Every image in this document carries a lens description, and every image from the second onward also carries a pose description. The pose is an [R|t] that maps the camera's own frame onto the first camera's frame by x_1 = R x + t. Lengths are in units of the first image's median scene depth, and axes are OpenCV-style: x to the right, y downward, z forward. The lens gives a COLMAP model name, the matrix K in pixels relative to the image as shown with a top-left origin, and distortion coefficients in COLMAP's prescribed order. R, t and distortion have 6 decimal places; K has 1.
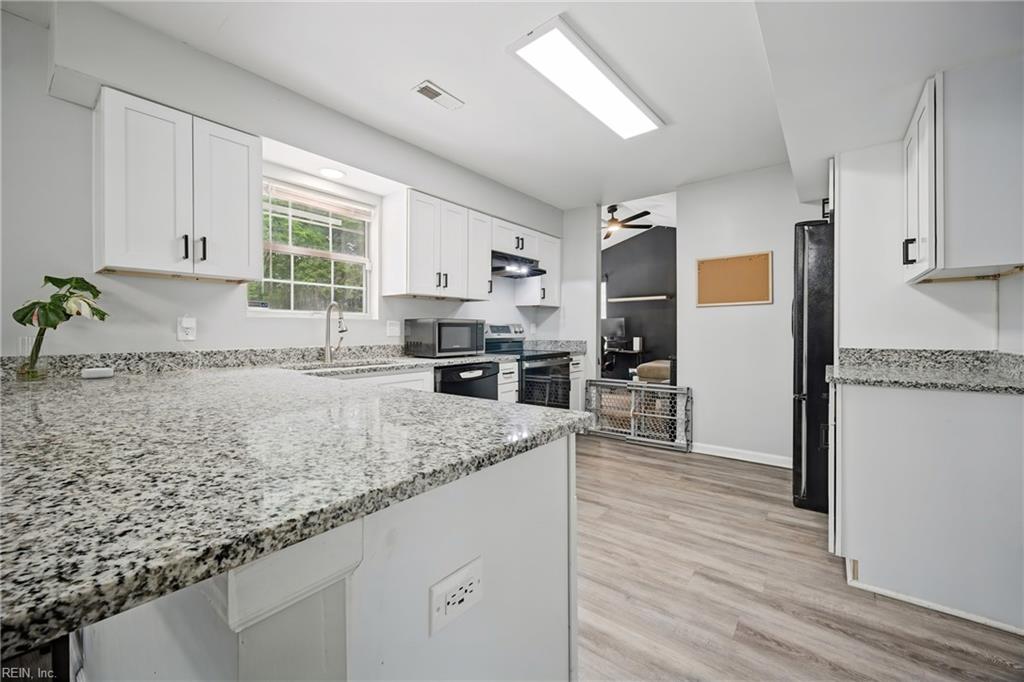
lens RADIAL K [[406.5, 0, 509.7], [0, 406.5, 334.1], [0, 0, 1]] dist [0.001019, 0.000222]
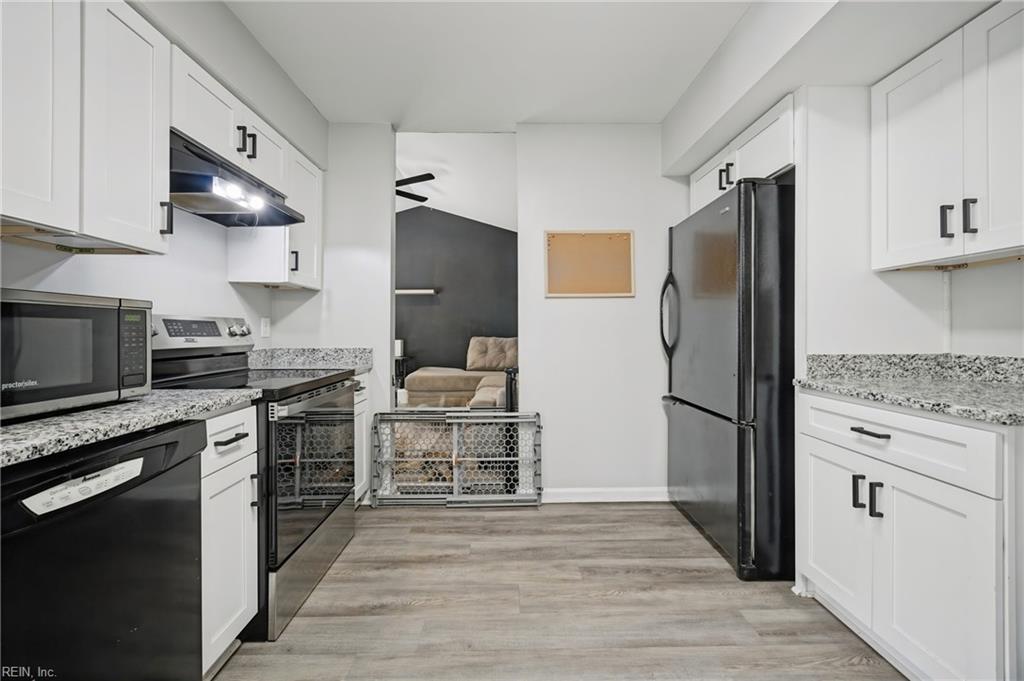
lens RADIAL K [[406.5, 0, 509.7], [0, 406.5, 333.6], [0, 0, 1]] dist [0.001019, 0.000222]
pose [[0.778872, -0.002416, 0.627178, -0.038305], [0.005947, 0.999976, -0.003532, -0.002379], [-0.627155, 0.006481, 0.778868, 0.509510]]
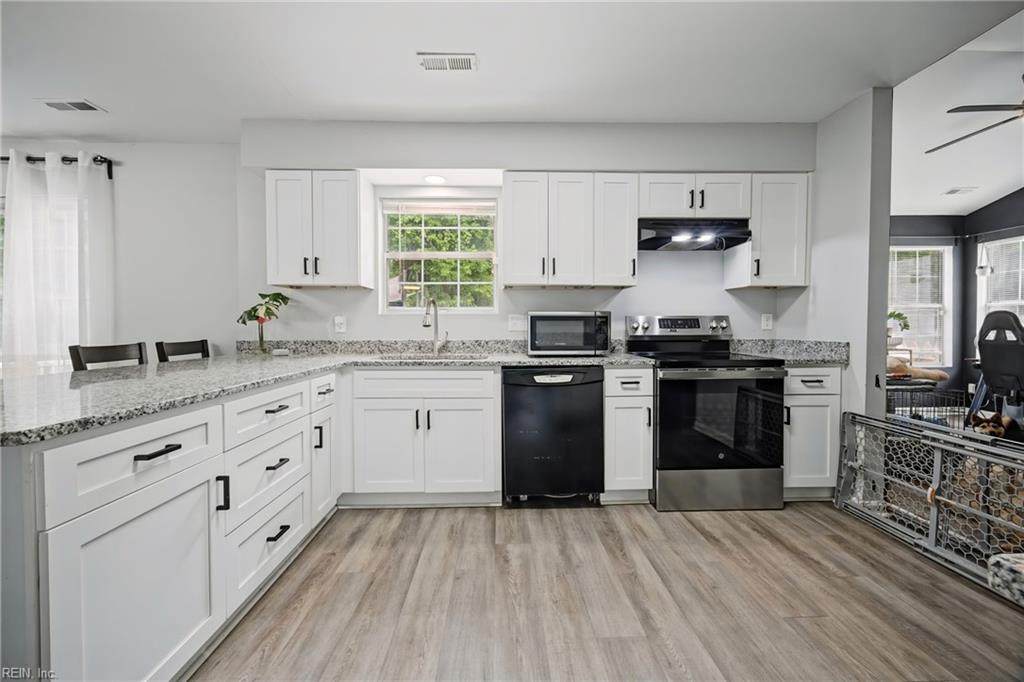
lens RADIAL K [[406.5, 0, 509.7], [0, 406.5, 334.1], [0, 0, 1]] dist [0.001019, 0.000222]
pose [[0.637000, 0.016606, -0.770685, 0.403741], [-0.004733, 0.999833, 0.017631, -0.004113], [0.770850, -0.007583, 0.636972, 0.352551]]
